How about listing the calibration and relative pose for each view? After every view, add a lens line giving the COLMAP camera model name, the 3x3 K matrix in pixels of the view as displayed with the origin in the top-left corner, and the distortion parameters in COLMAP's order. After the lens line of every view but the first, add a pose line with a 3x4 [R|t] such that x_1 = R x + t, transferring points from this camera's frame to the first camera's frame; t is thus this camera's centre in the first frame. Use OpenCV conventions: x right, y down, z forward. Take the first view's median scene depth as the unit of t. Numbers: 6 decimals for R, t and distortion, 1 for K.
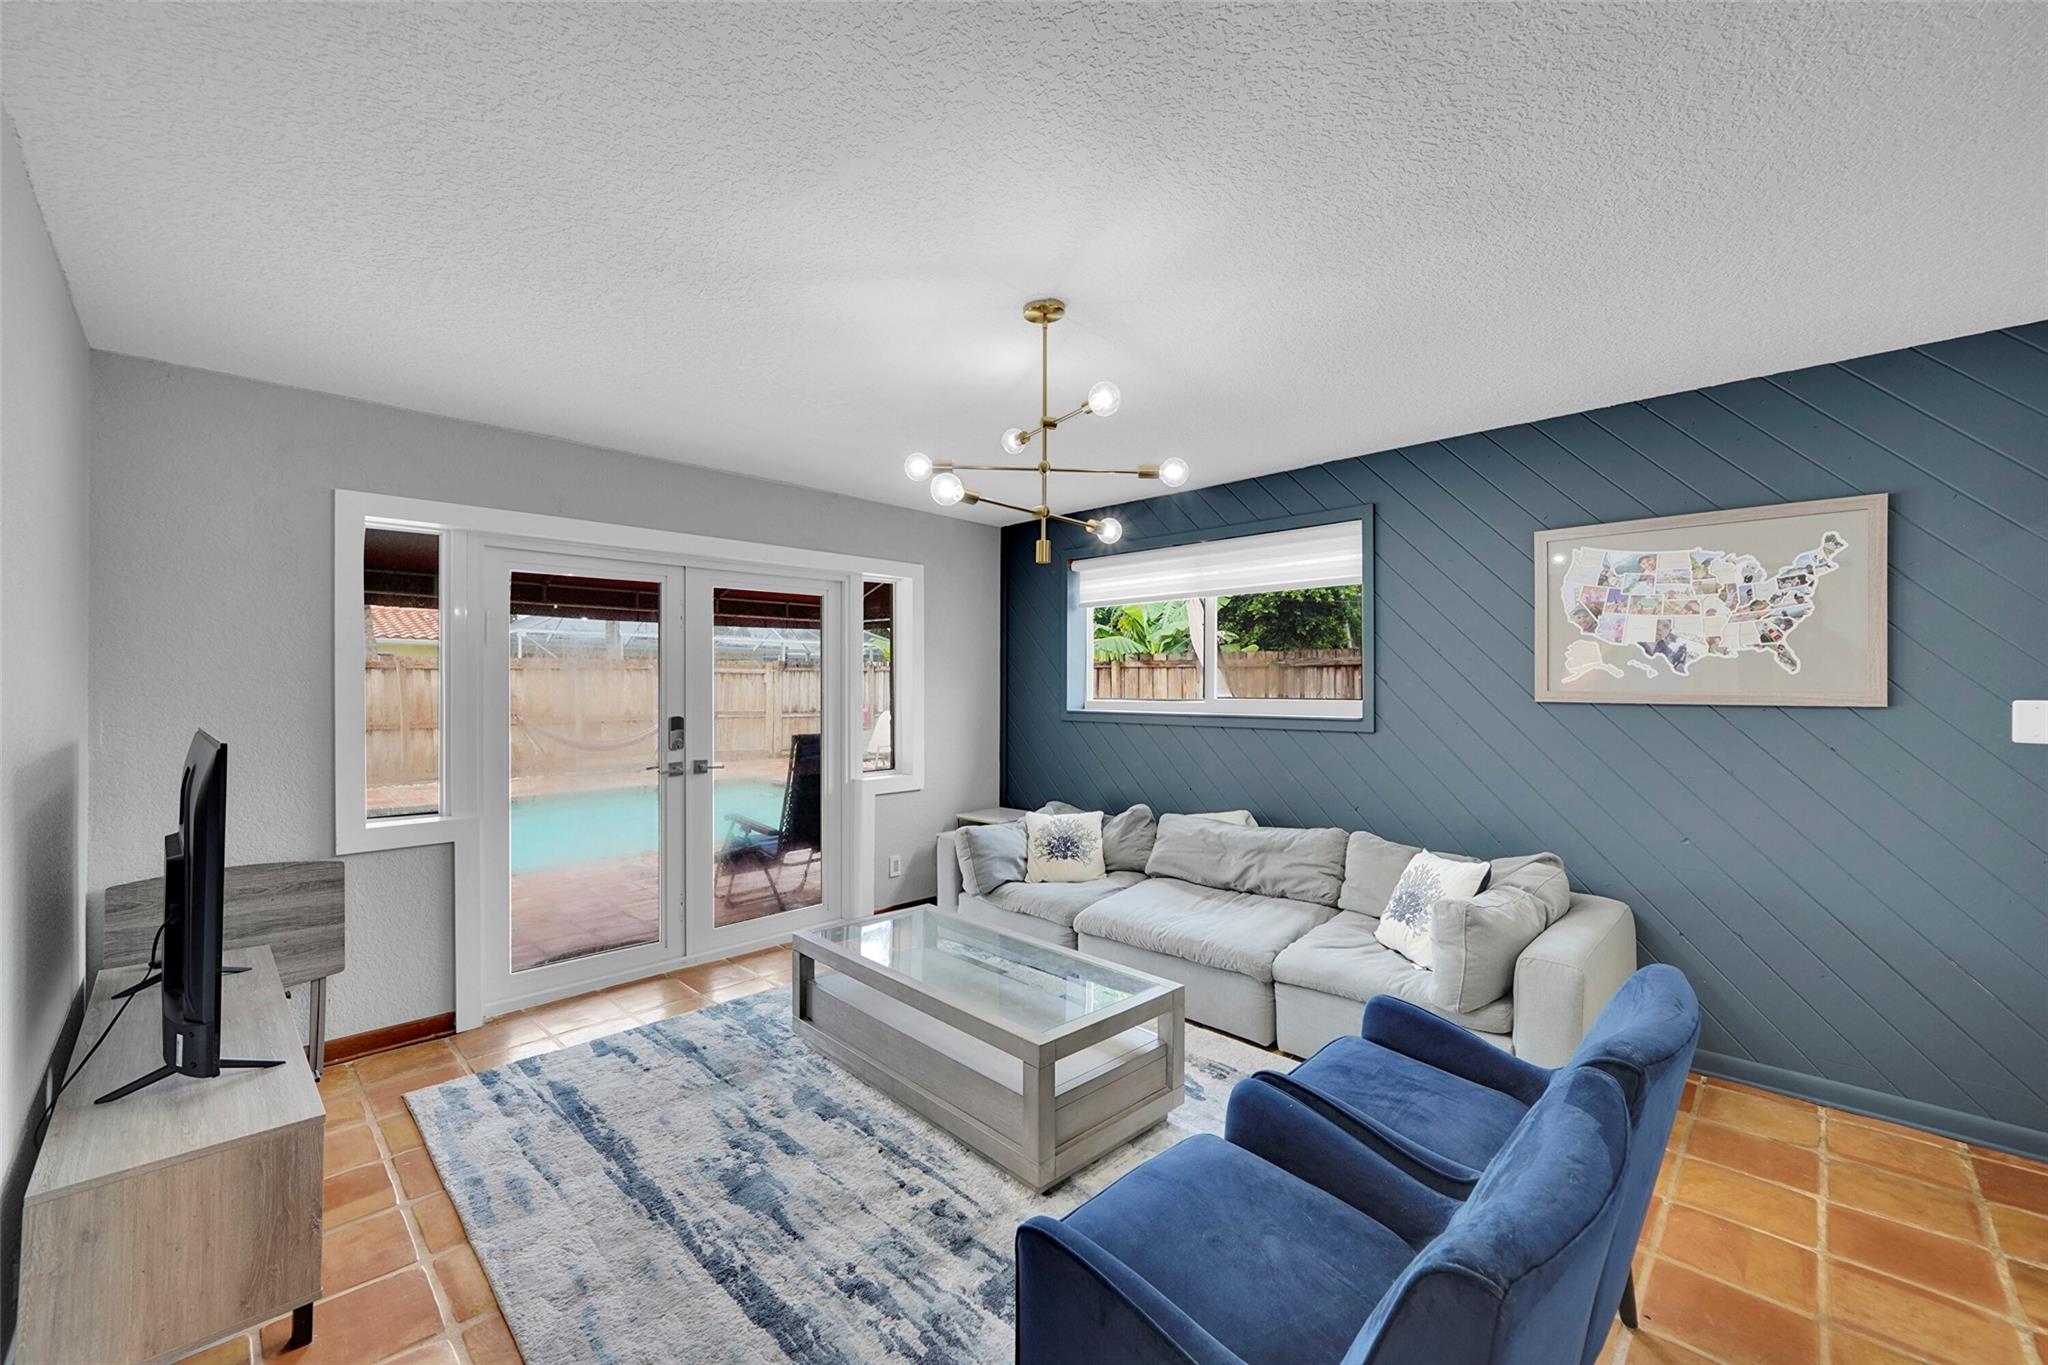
lens RADIAL K [[827.8, 0, 1019.2], [0, 827.8, 686.8], [0, 0, 1]] dist [-0.003999, 0.000256]
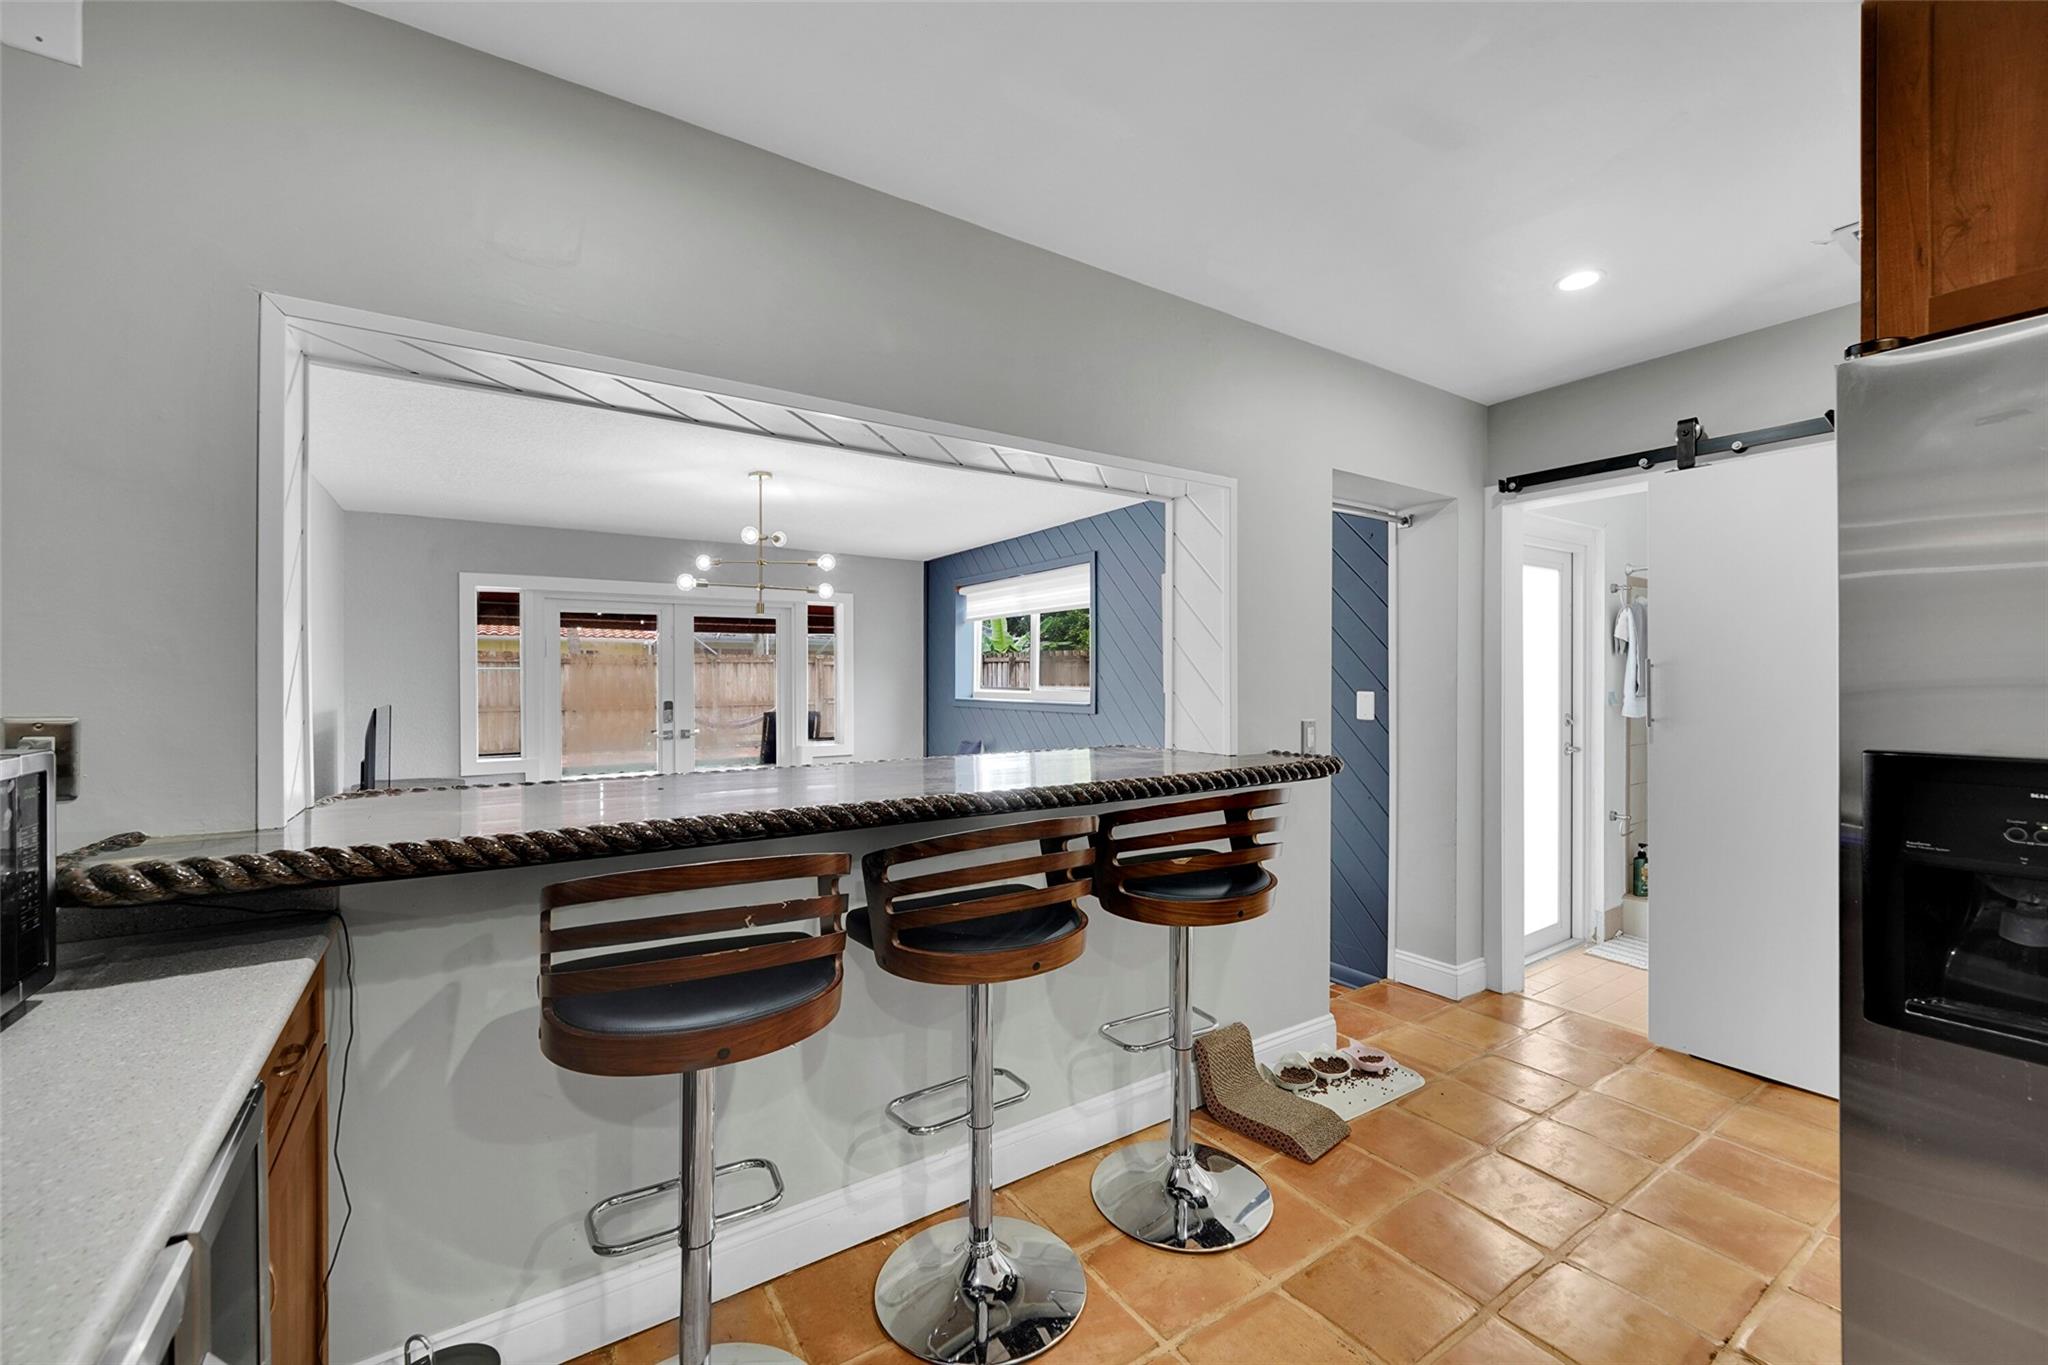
lens RADIAL K [[827.8, 0, 1033.2], [0, 827.8, 673.2], [0, 0, 1]] dist [-0.003999, 0.000256]
pose [[0.978403, -0.003464, -0.206677, 0.617357], [0.003695, 0.999993, 0.000732, -0.015456], [0.206673, -0.001480, 0.978409, -0.401906]]
